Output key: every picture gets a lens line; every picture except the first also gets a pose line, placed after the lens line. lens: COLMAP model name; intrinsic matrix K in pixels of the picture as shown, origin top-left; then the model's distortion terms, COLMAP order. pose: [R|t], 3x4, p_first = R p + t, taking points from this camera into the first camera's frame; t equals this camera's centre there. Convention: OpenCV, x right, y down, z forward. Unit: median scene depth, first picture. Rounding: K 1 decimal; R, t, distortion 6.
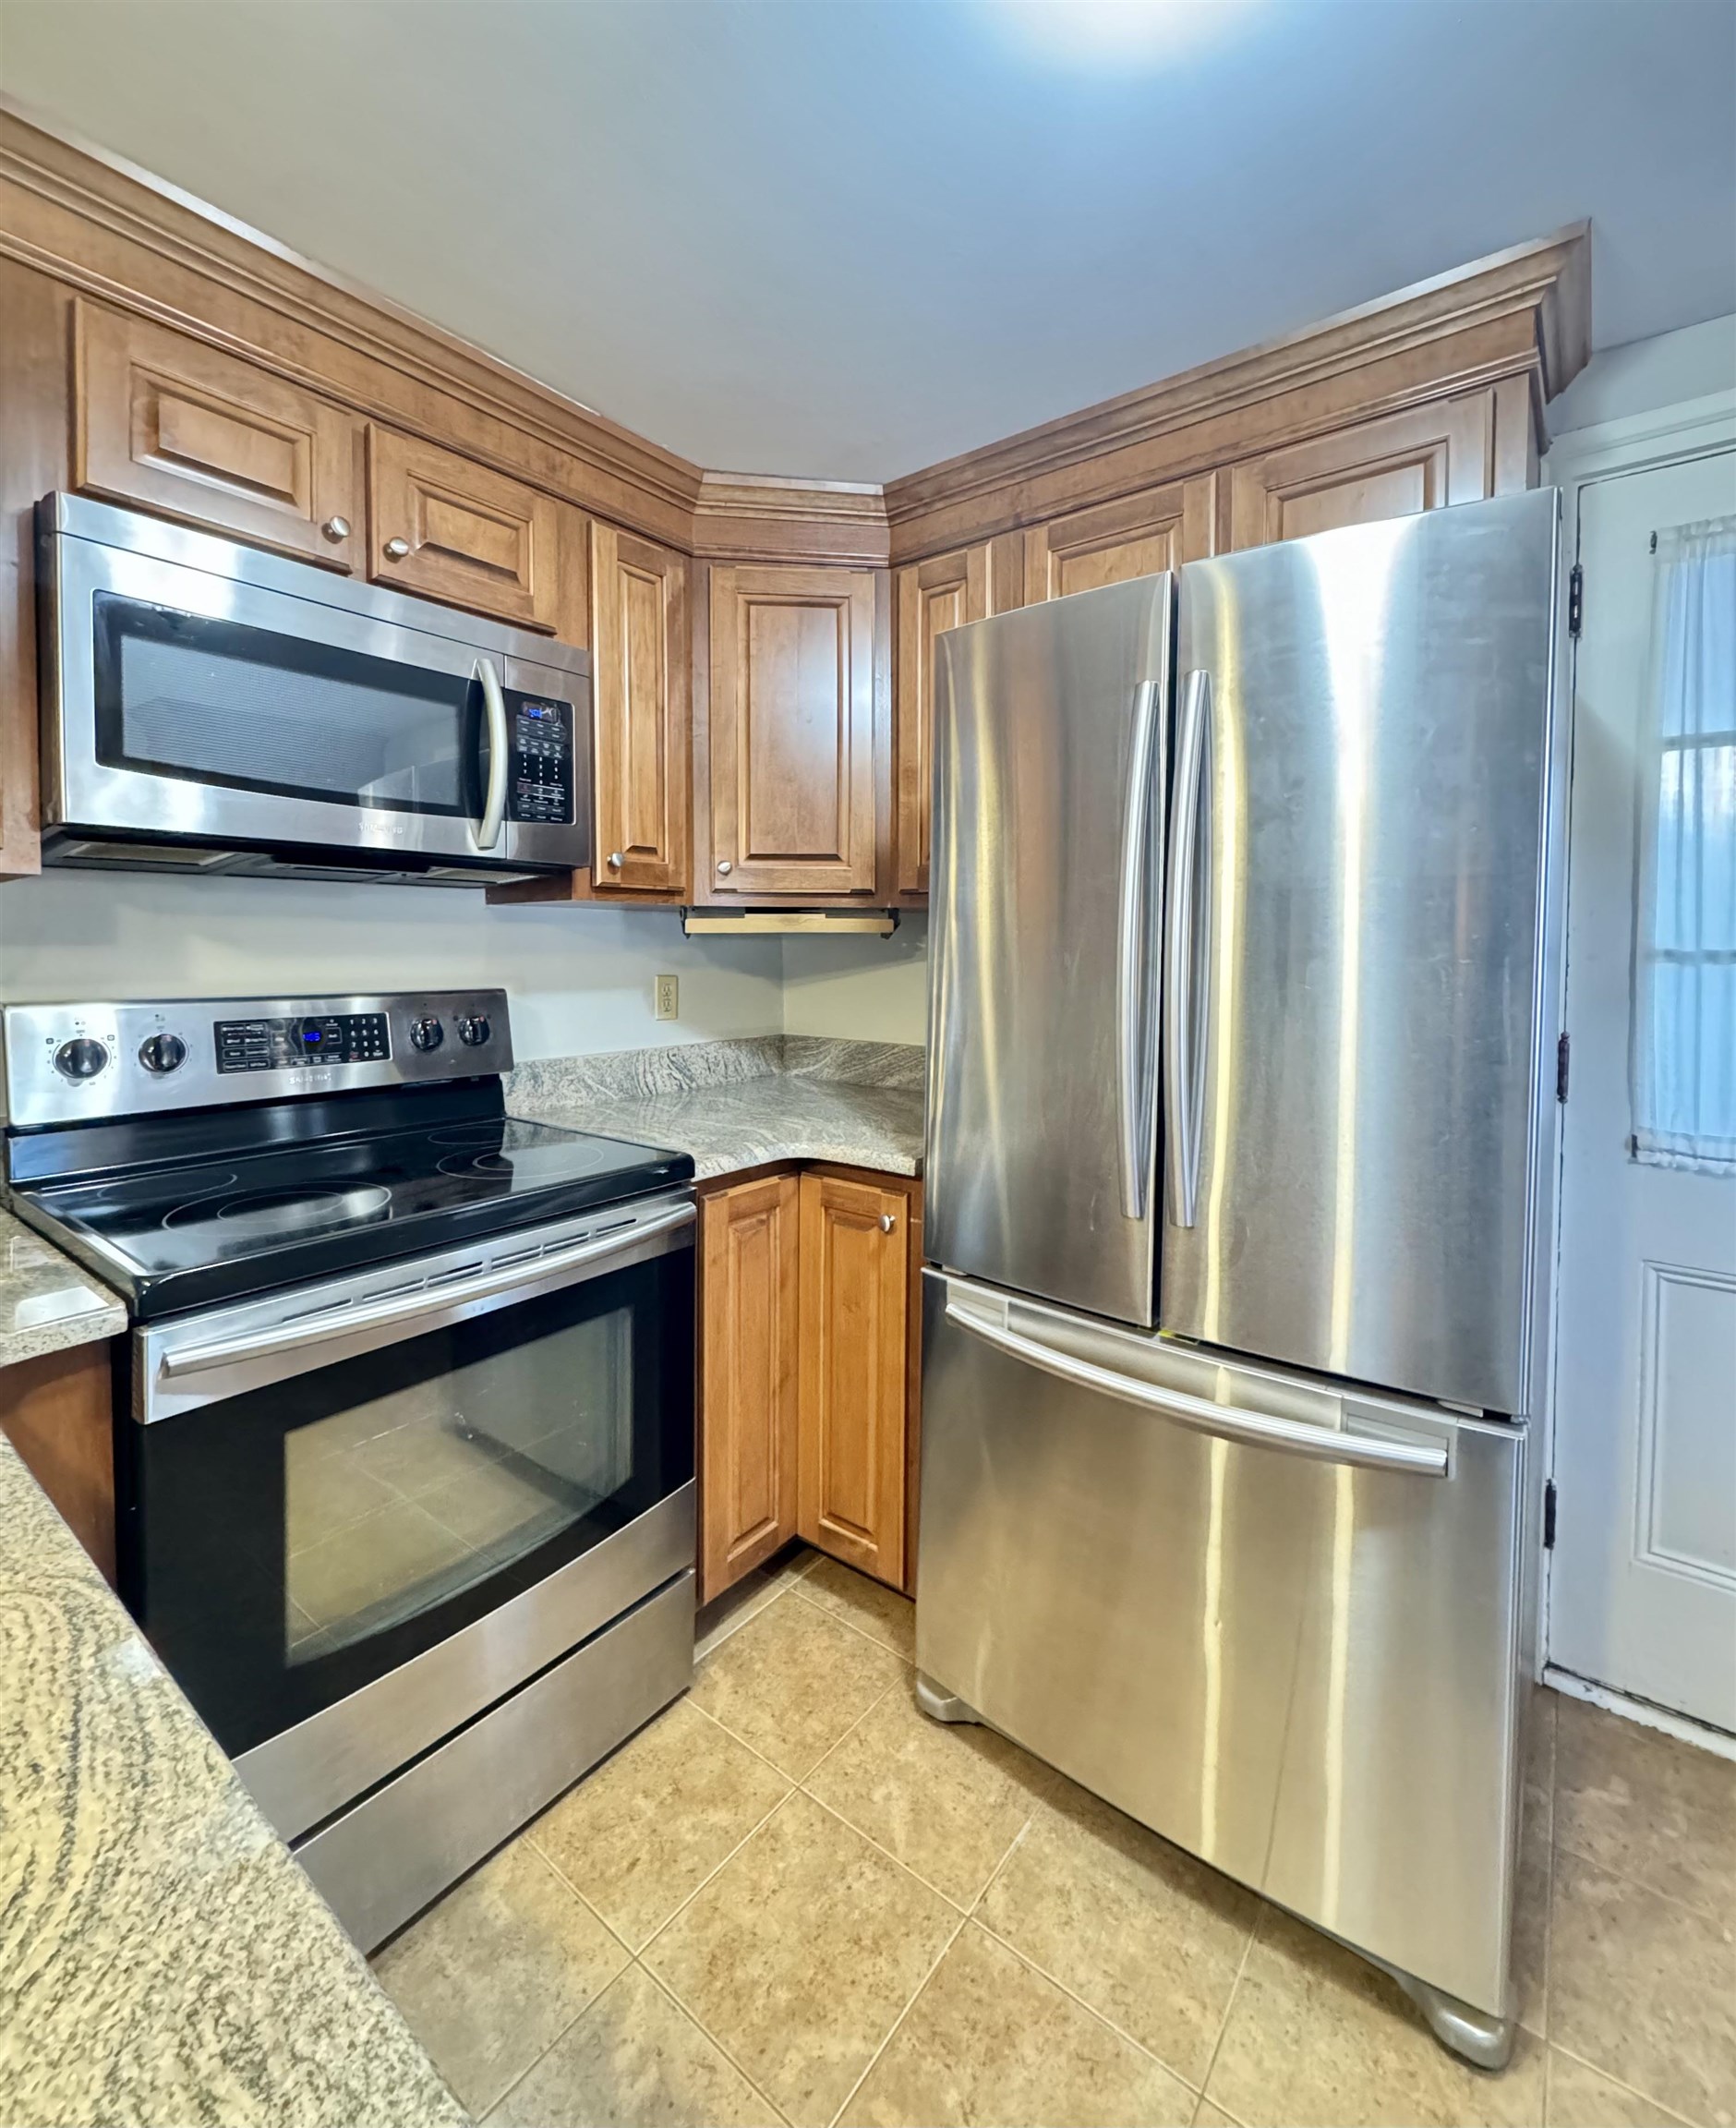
lens RADIAL K [[920.5, 0, 865.7], [0, 920.5, 970.1], [0, 0, 1]] dist [-0.001733, 0.000468]
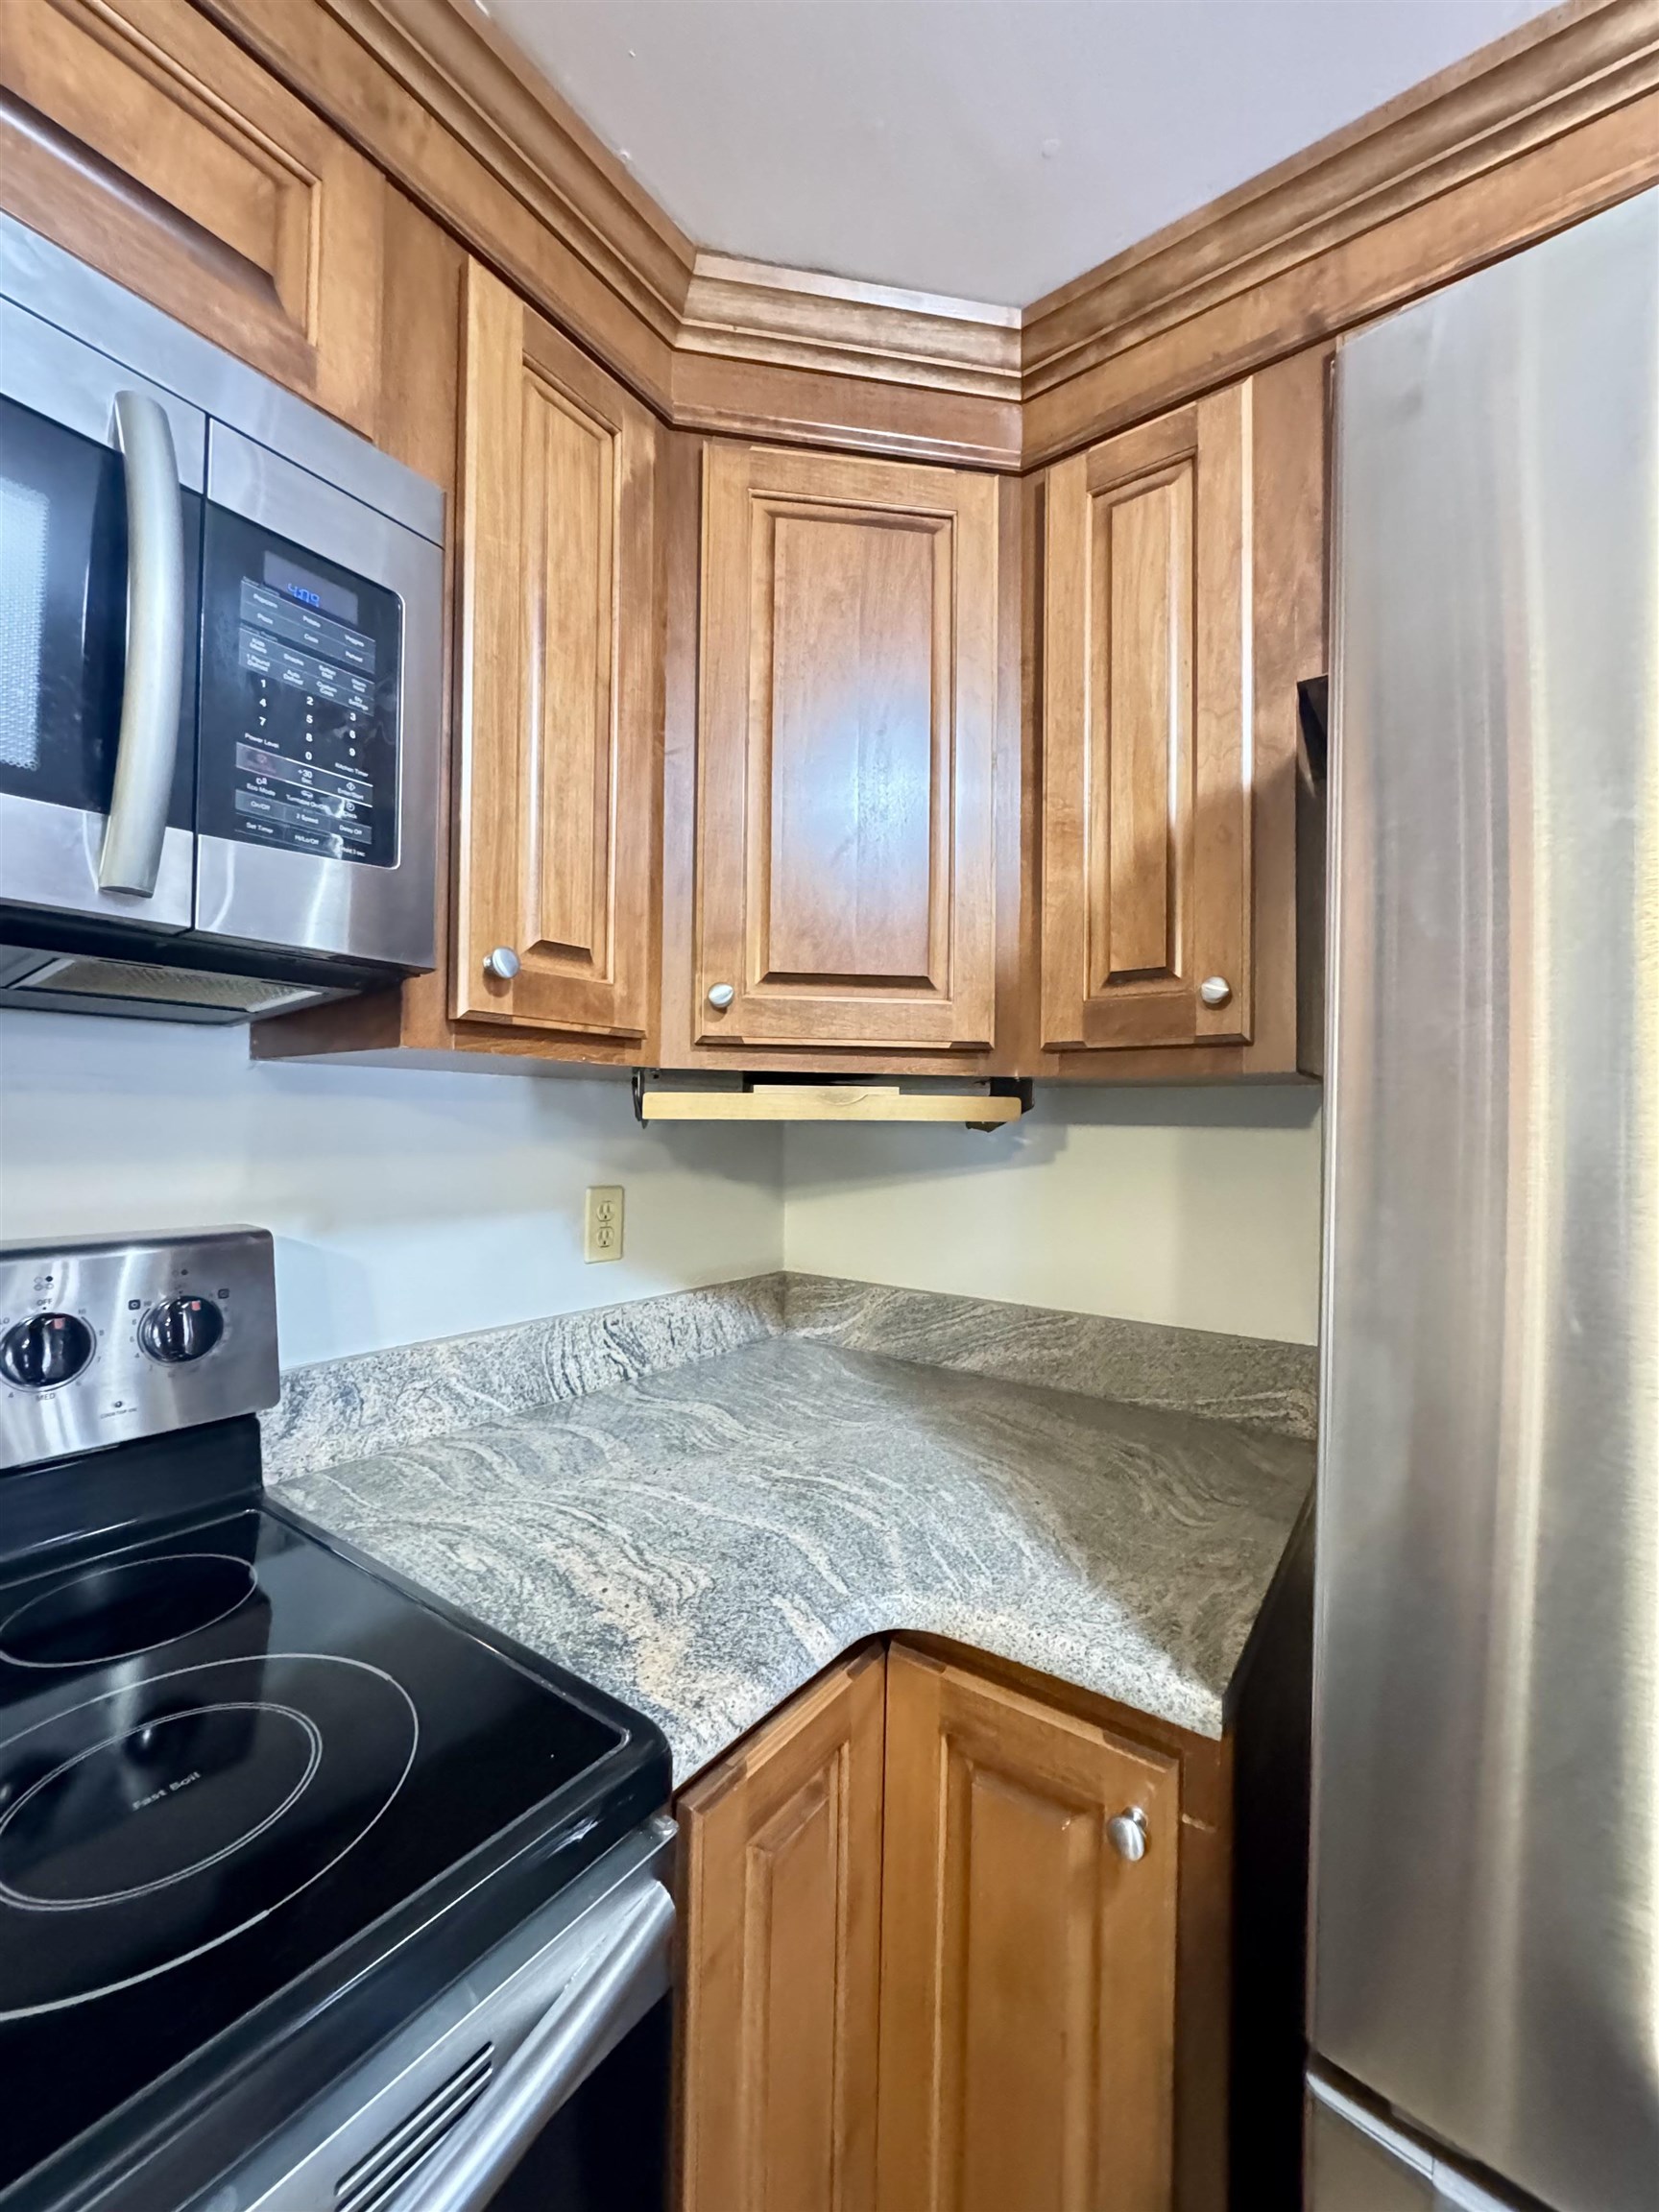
lens RADIAL K [[881.2, 0, 829.5], [0, 881.2, 1106.0], [0, 0, 1]] dist [-0.005300, -0.000513]
pose [[0.999339, 0.011770, 0.034389, -0.114516], [-0.010153, 0.998852, -0.046822, -0.027249], [-0.034901, 0.046442, 0.998311, 0.528850]]
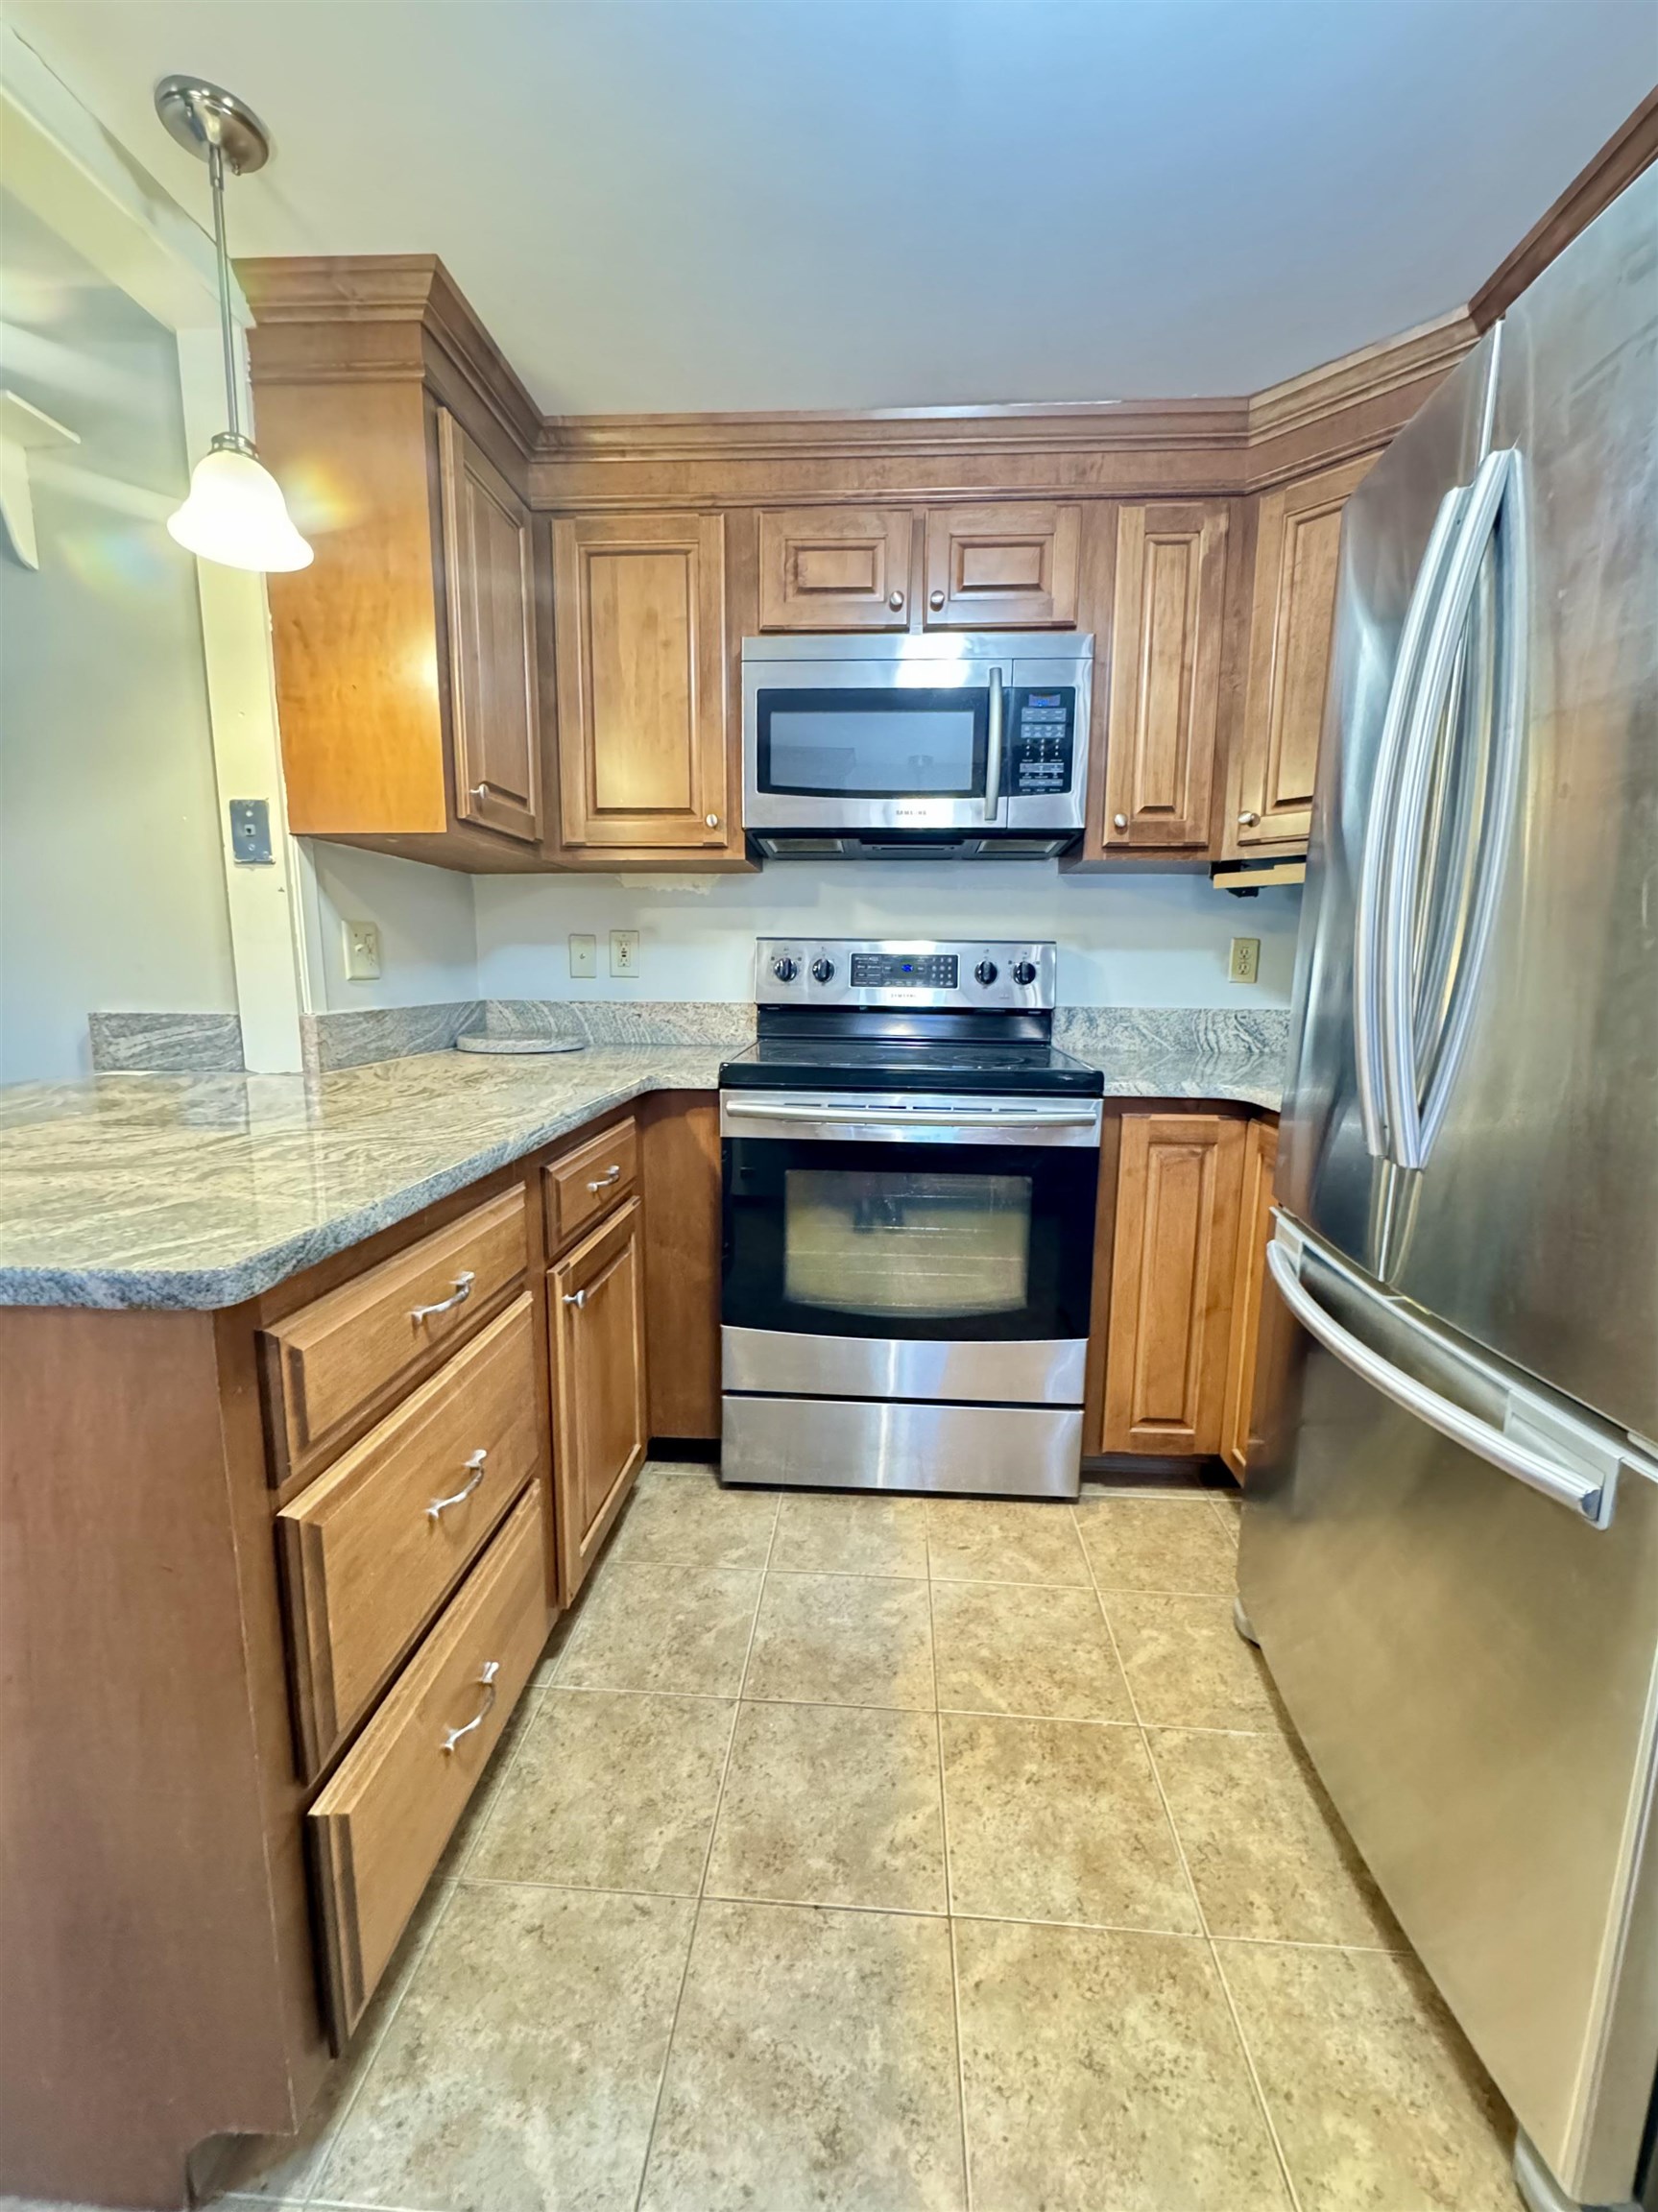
lens RADIAL K [[914.4, 0, 829.0], [0, 914.4, 1106.0], [0, 0, 1]] dist [-0.002937, -0.000279]
pose [[0.560043, 0.132281, -0.817835, 0.471974], [-0.029336, 0.989718, 0.139993, 0.076783], [0.827944, -0.054410, 0.558165, 0.056685]]
